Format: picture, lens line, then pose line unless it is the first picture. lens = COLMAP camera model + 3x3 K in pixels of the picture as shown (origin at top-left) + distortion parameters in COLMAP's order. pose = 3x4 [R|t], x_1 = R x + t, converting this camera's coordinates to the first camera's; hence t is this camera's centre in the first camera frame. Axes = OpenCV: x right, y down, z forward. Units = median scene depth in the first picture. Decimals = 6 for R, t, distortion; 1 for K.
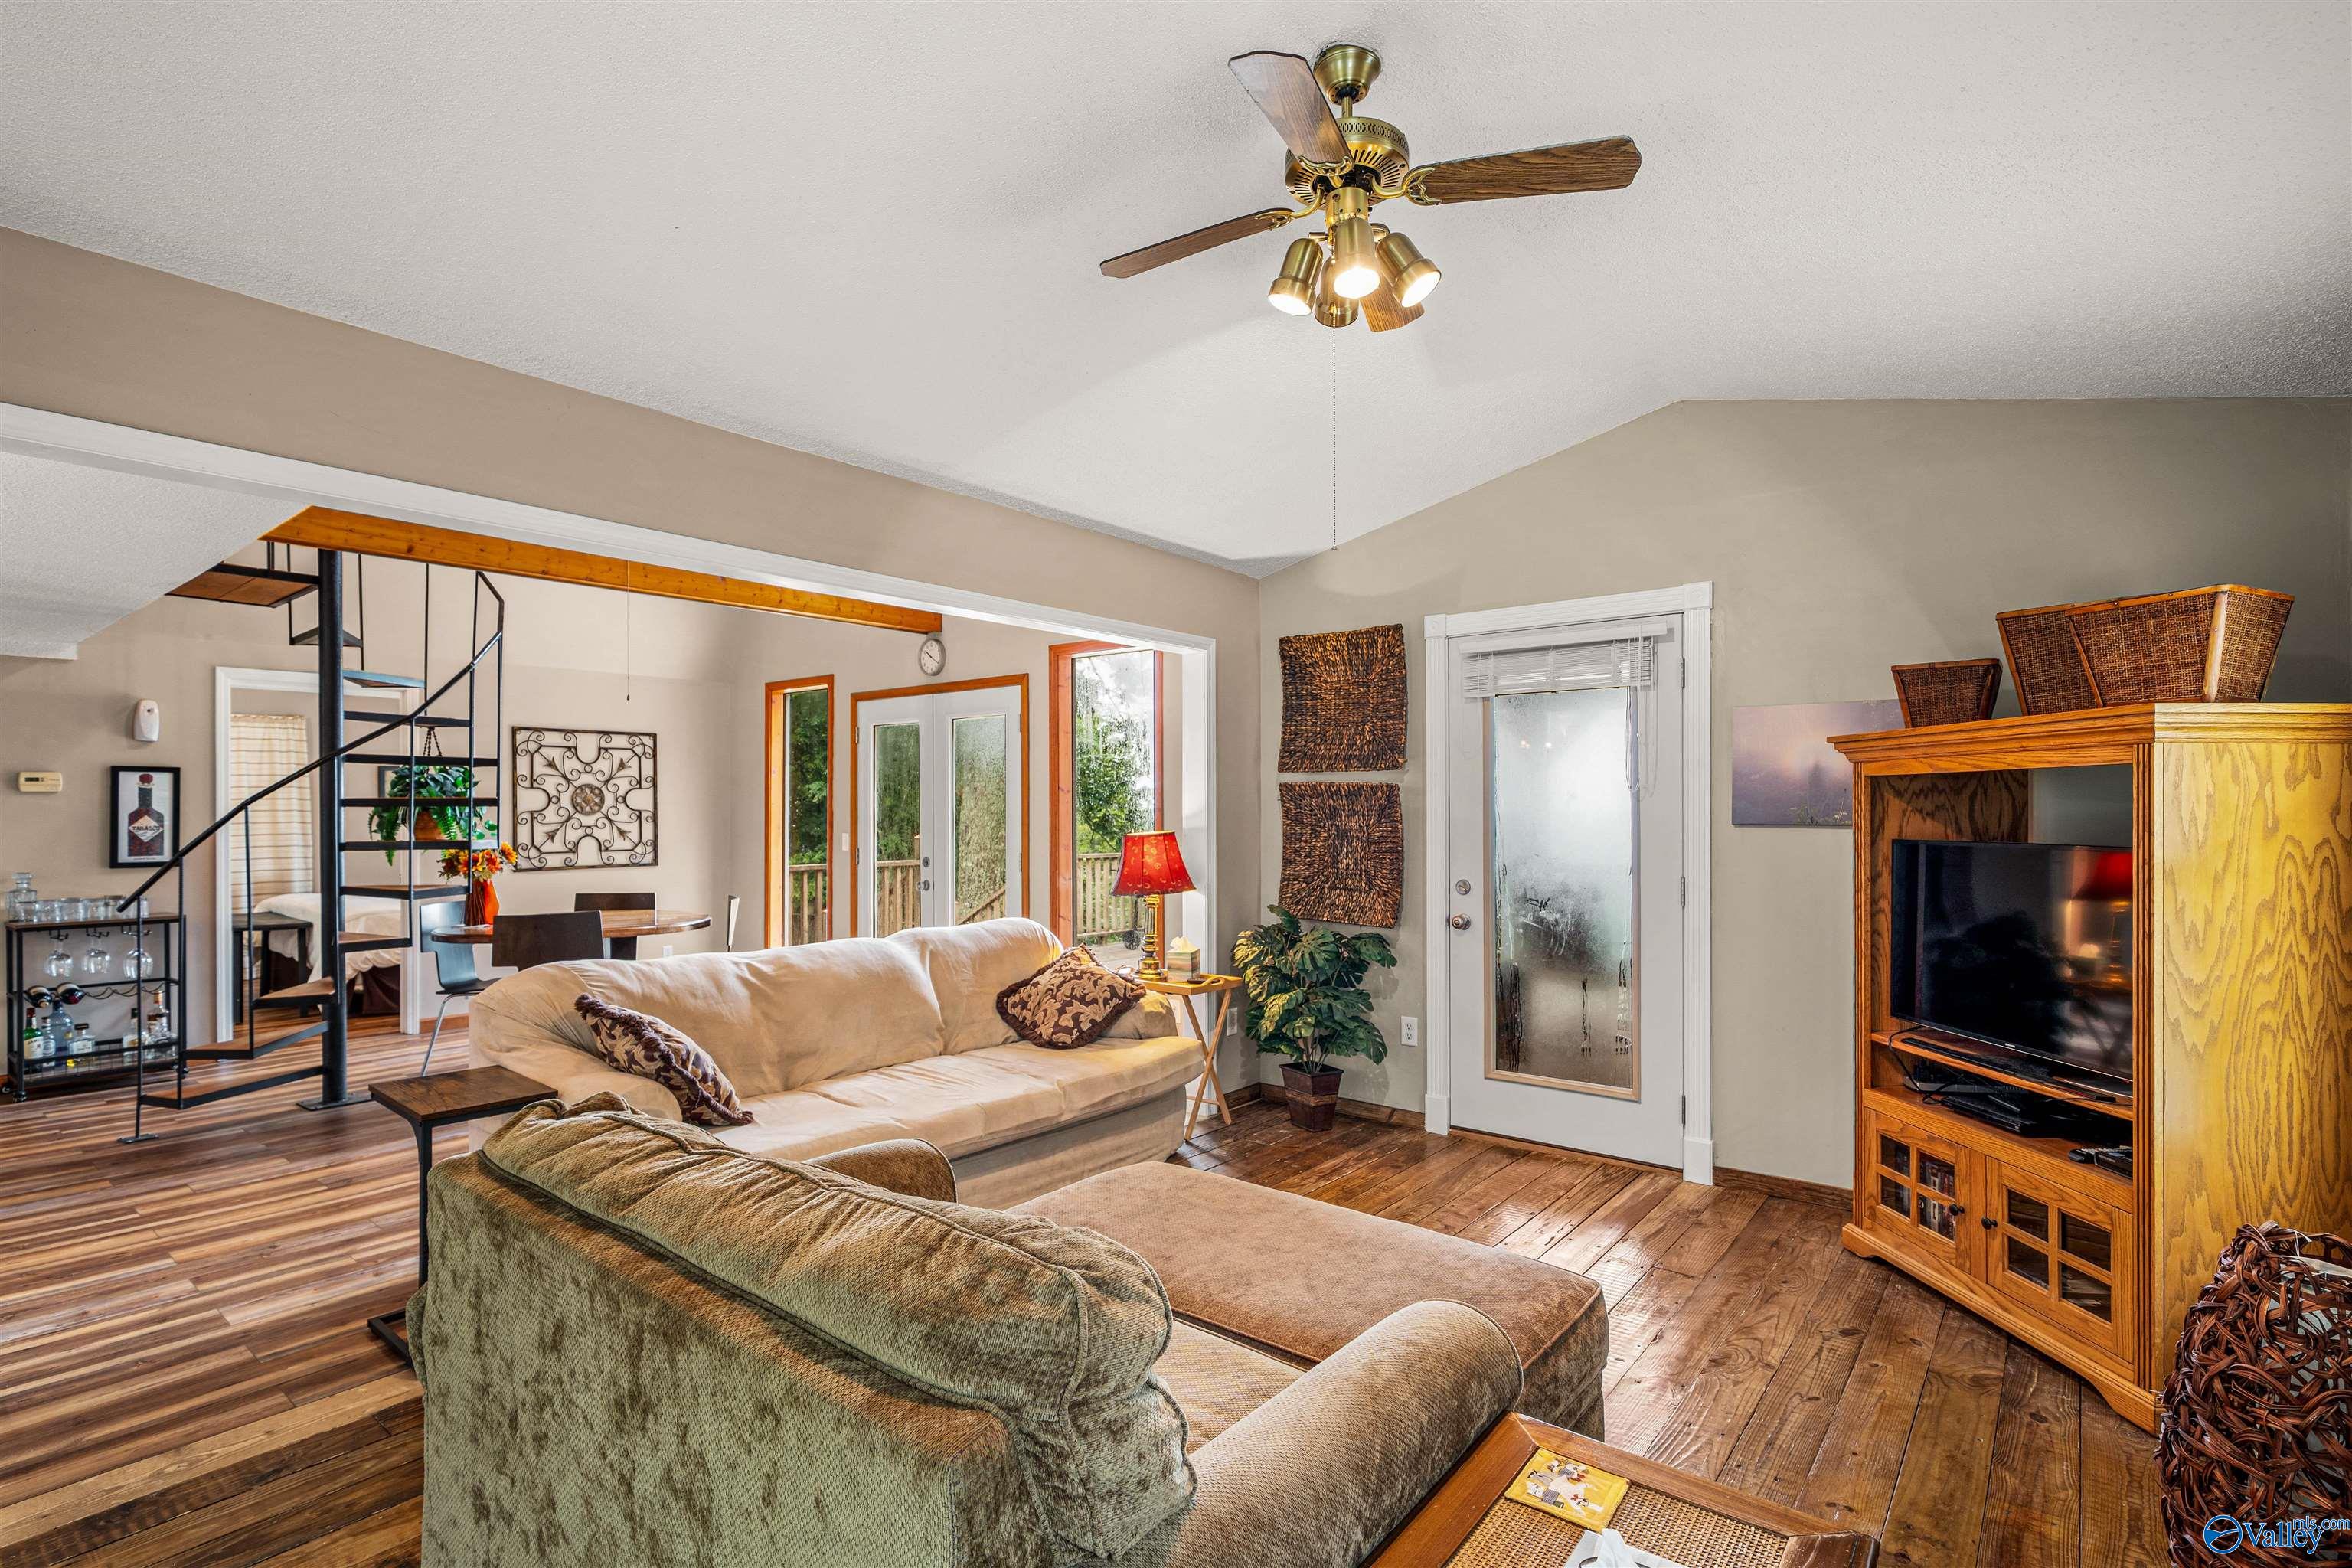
lens RADIAL K [[1106.2, 0, 1167.9], [0, 1106.2, 807.0], [0, 0, 1]] dist [0.002259, 0.000195]
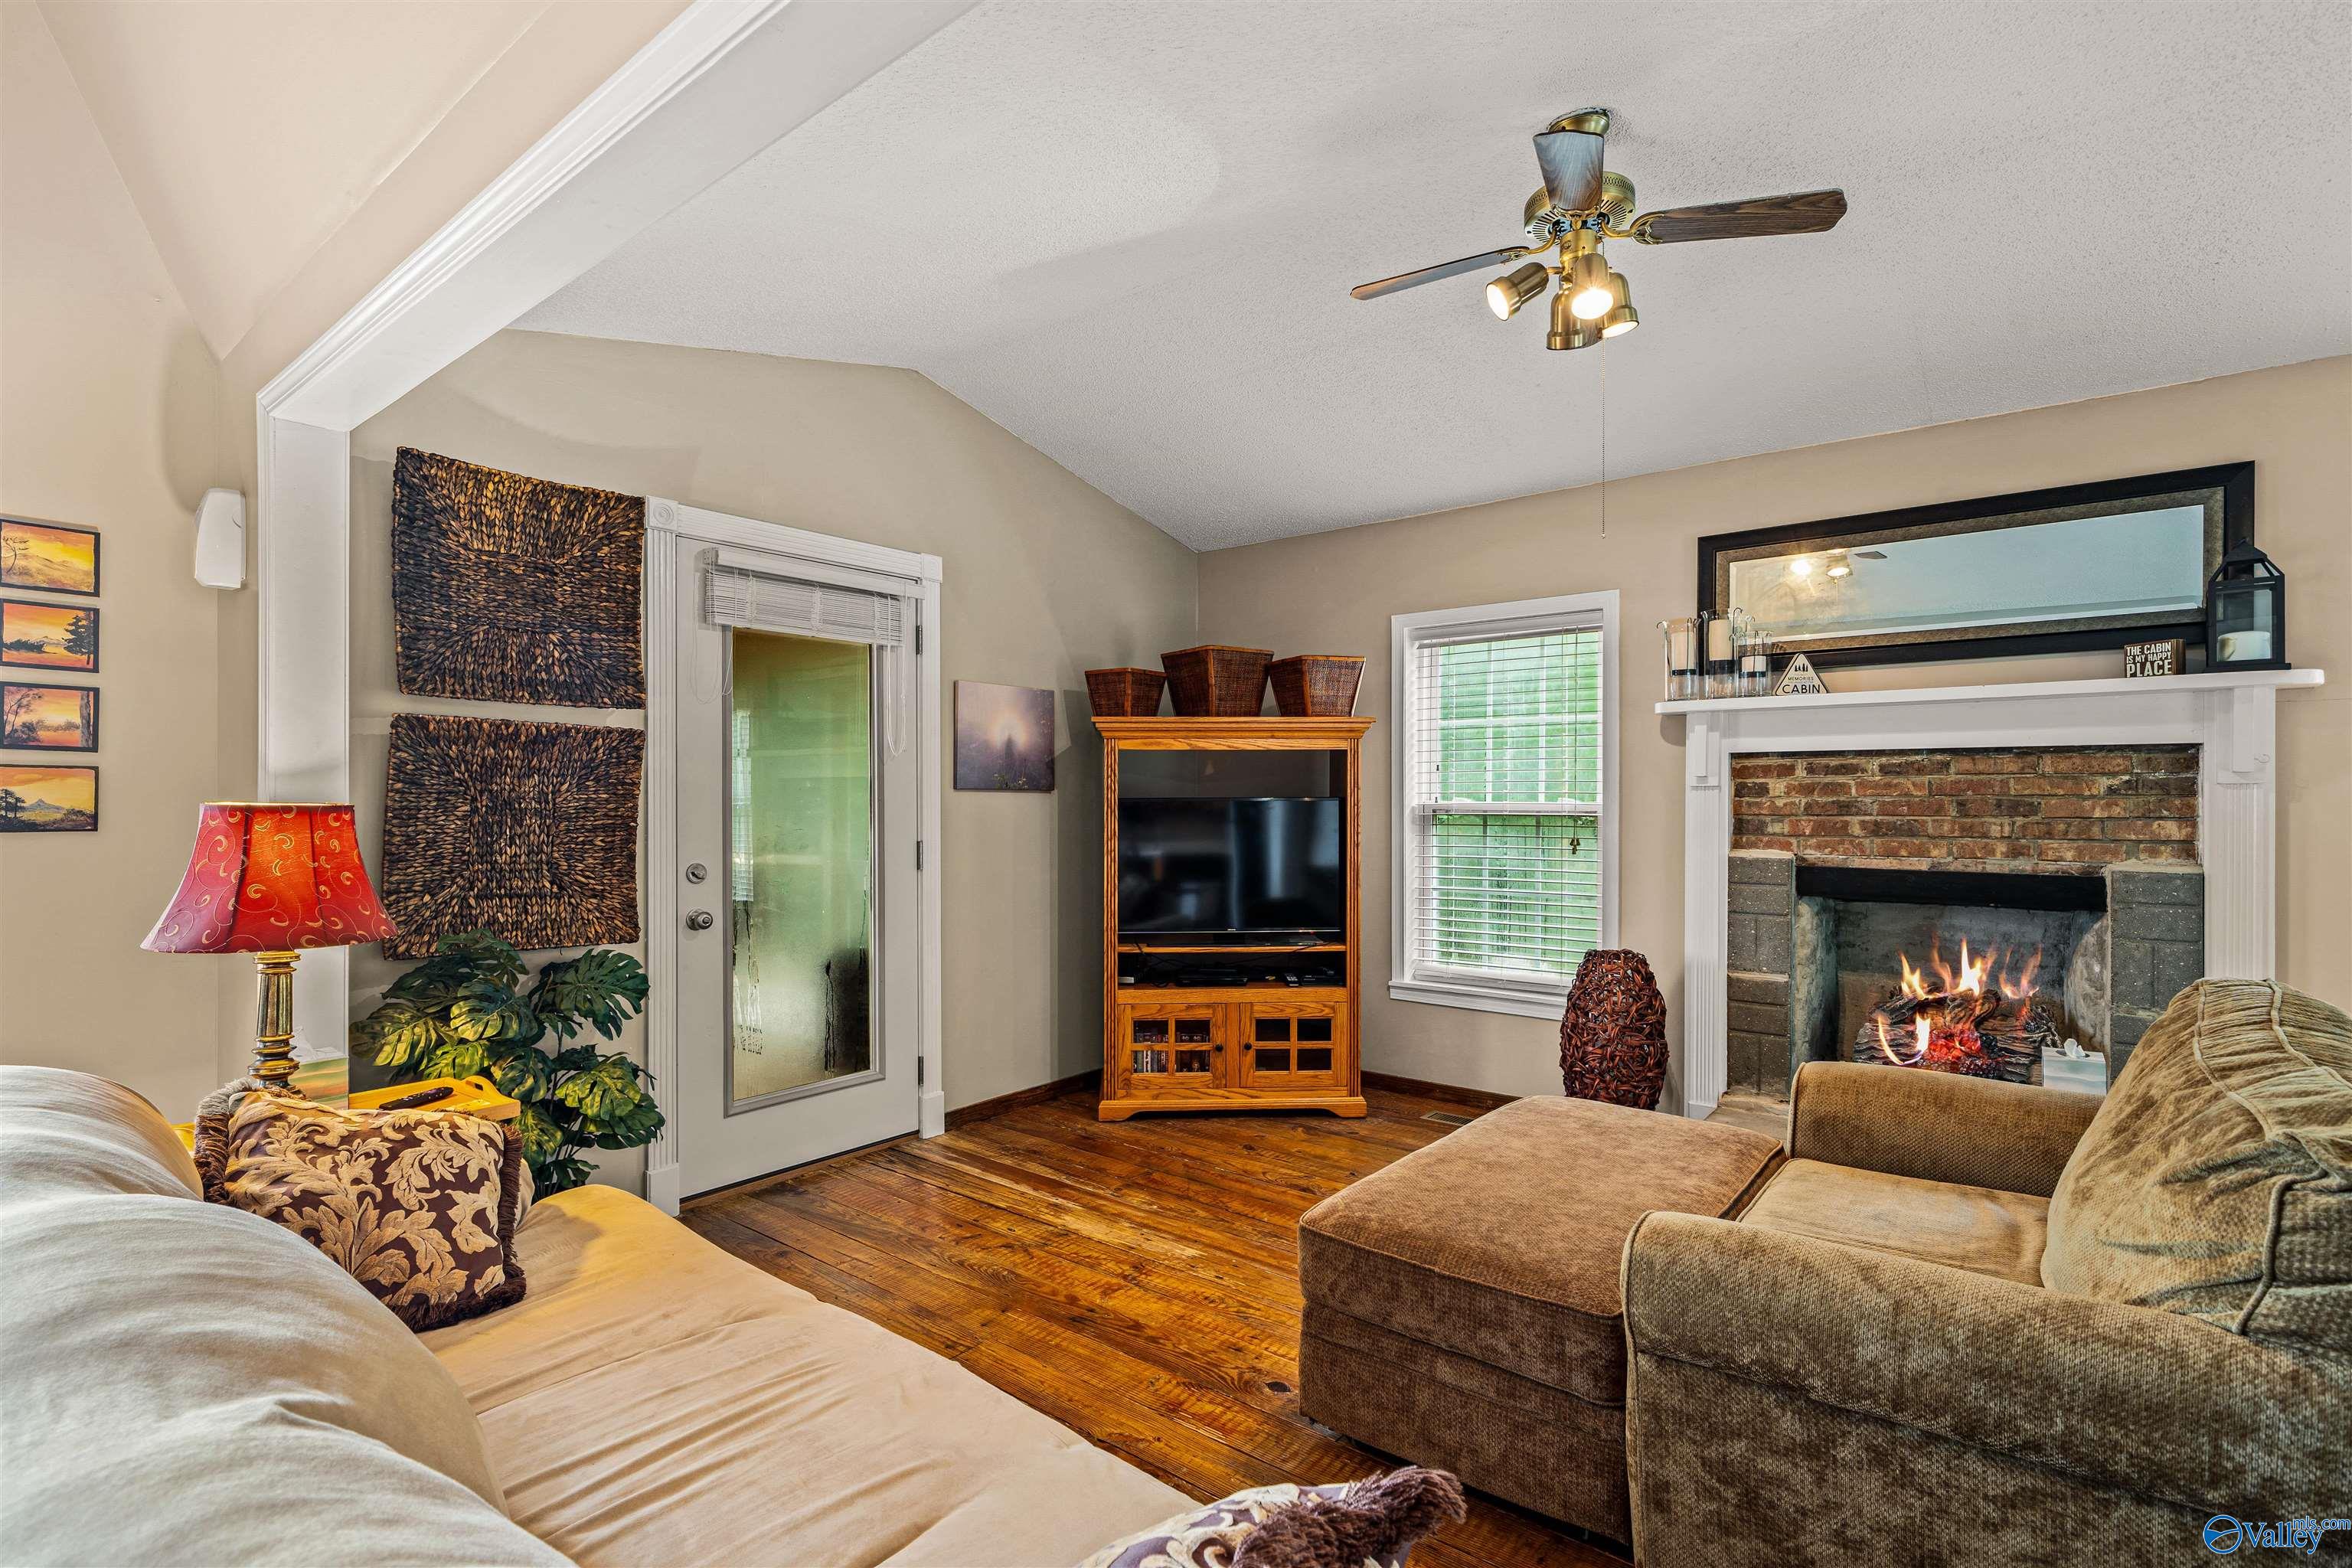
lens RADIAL K [[1106.2, 0, 1168.9], [0, 1106.2, 793.9], [0, 0, 1]] dist [0.002259, 0.000195]
pose [[-0.003731, 0.005511, 0.999978, -0.545665], [-0.002225, 0.999982, -0.005519, 0.024547], [-0.999991, -0.002245, -0.003719, 0.769820]]
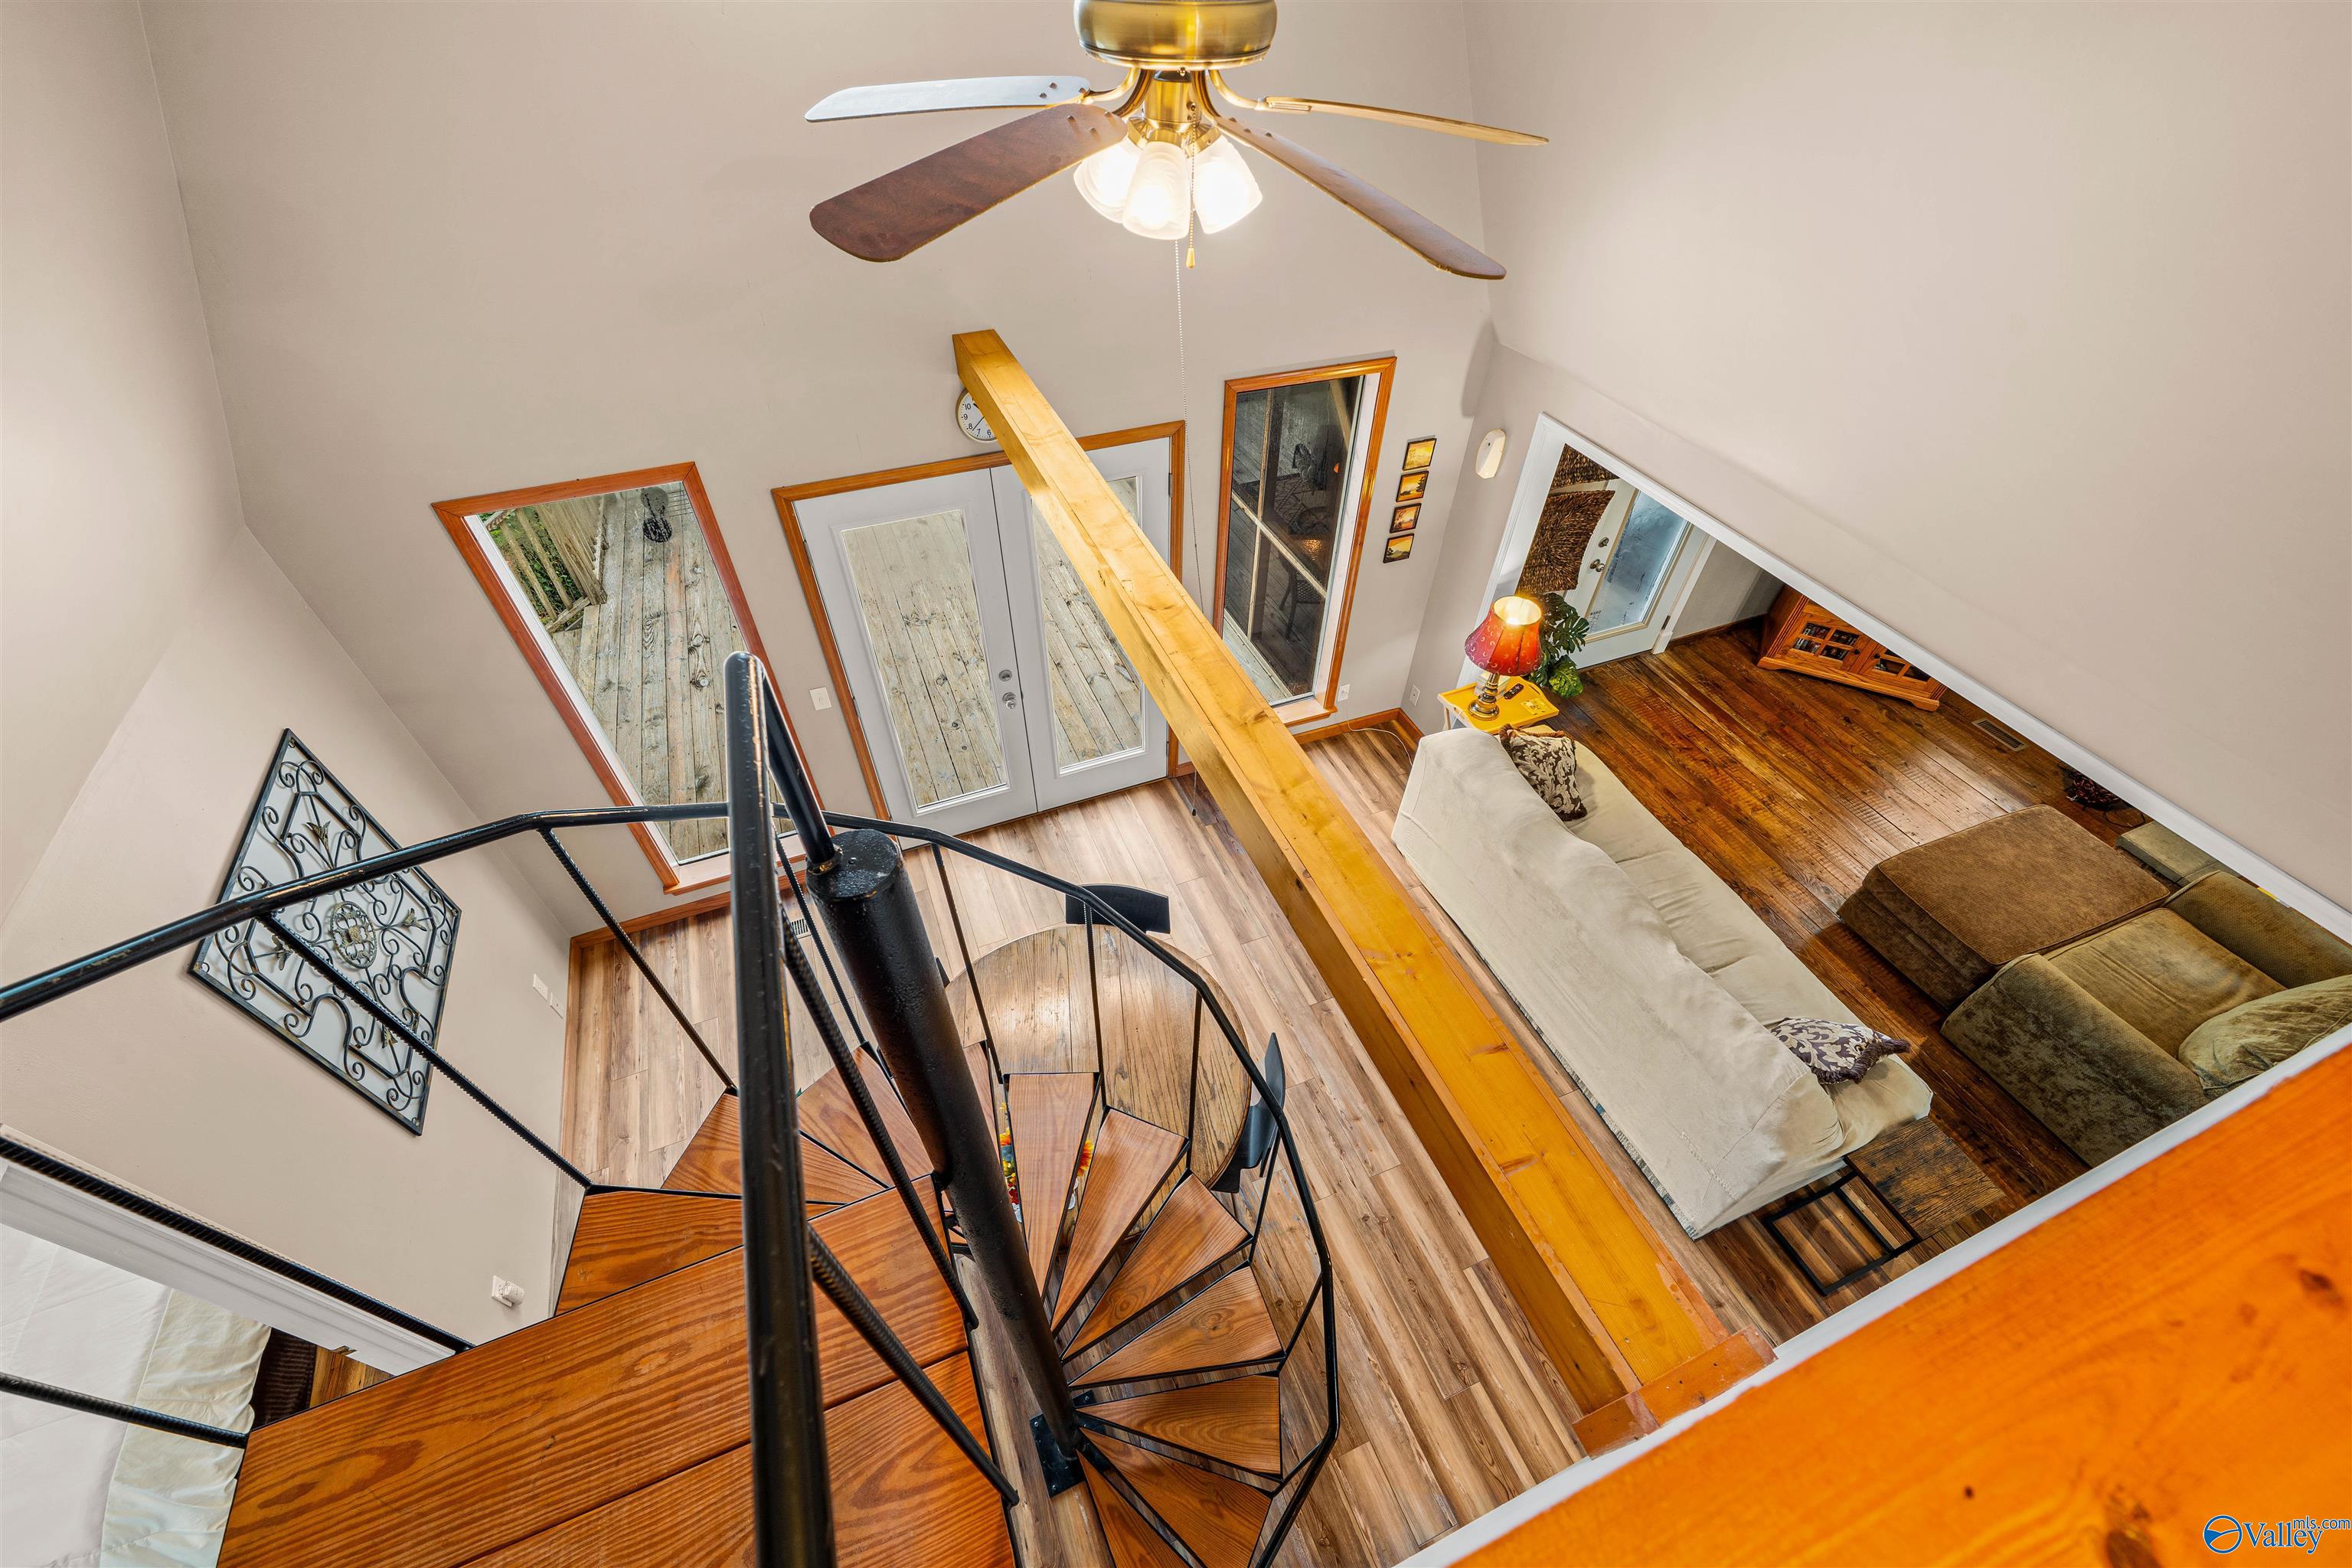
lens RADIAL K [[911.1, 0, 1166.1], [0, 911.1, 796.6], [0, 0, 1]] dist [-0.002478, -0.000298]
pose [[0.481105, -0.626100, 0.613626, -1.030038], [-0.011994, 0.695190, 0.718726, -0.595199], [-0.876581, -0.353142, 0.326949, 1.120791]]
